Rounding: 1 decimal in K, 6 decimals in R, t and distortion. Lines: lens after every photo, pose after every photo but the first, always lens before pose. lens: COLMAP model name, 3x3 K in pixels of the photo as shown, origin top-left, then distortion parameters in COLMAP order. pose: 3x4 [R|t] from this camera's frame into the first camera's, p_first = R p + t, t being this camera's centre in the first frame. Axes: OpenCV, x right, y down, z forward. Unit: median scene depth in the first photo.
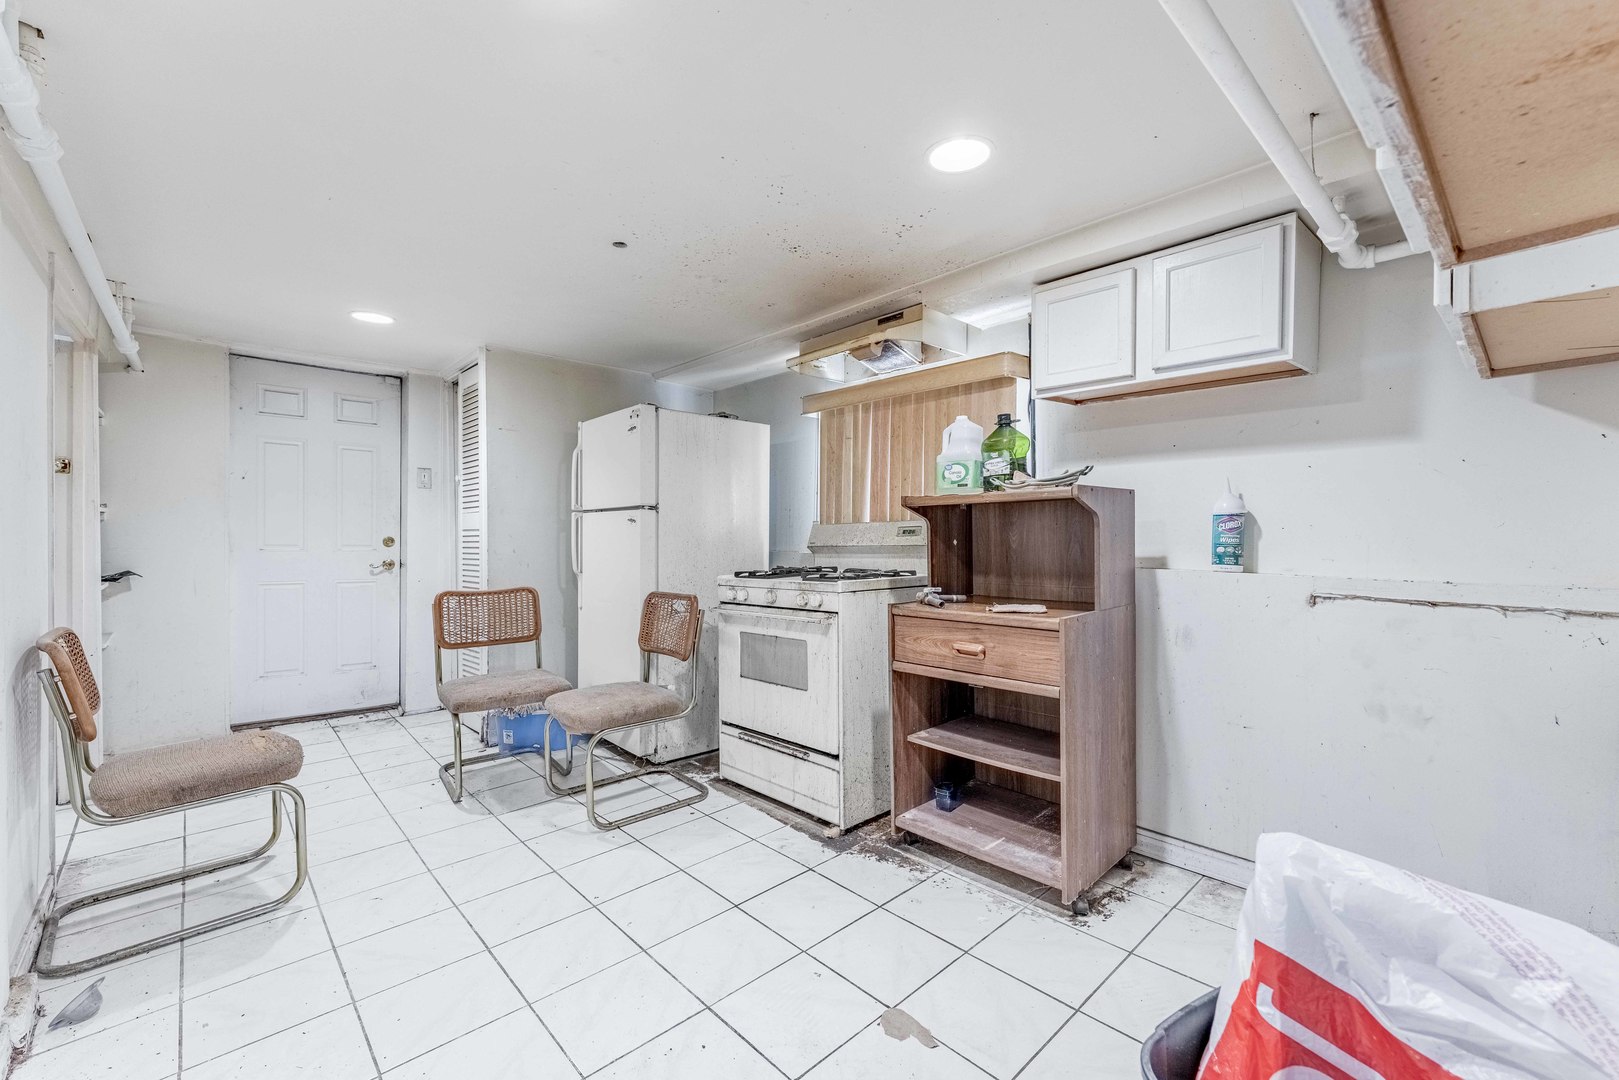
lens RADIAL K [[675.6, 0, 823.1], [0, 675.6, 547.2], [0, 0, 1]] dist [0.009305, -0.001674]
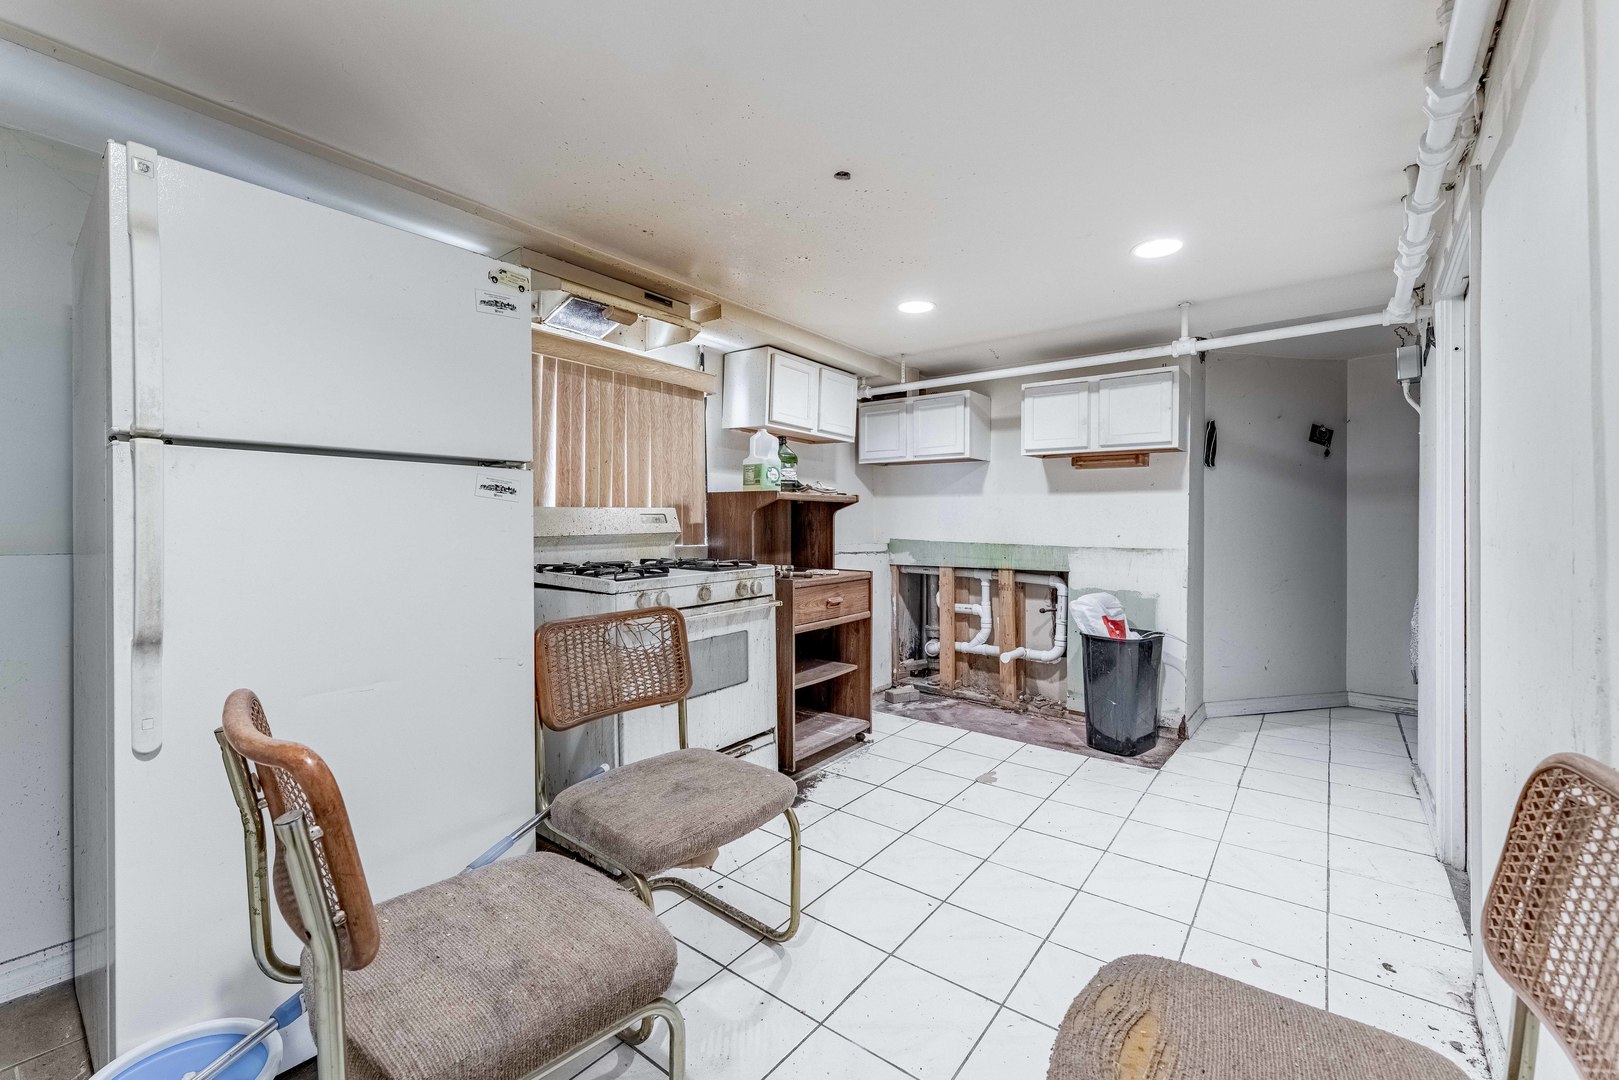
lens RADIAL K [[675.6, 0, 819.9], [0, 675.6, 526.3], [0, 0, 1]] dist [0.009305, -0.001674]
pose [[-0.168562, 0.001303, 0.985690, -0.982767], [0.013147, 0.999913, 0.000926, -0.011618], [-0.985603, 0.013115, -0.168565, 1.031553]]
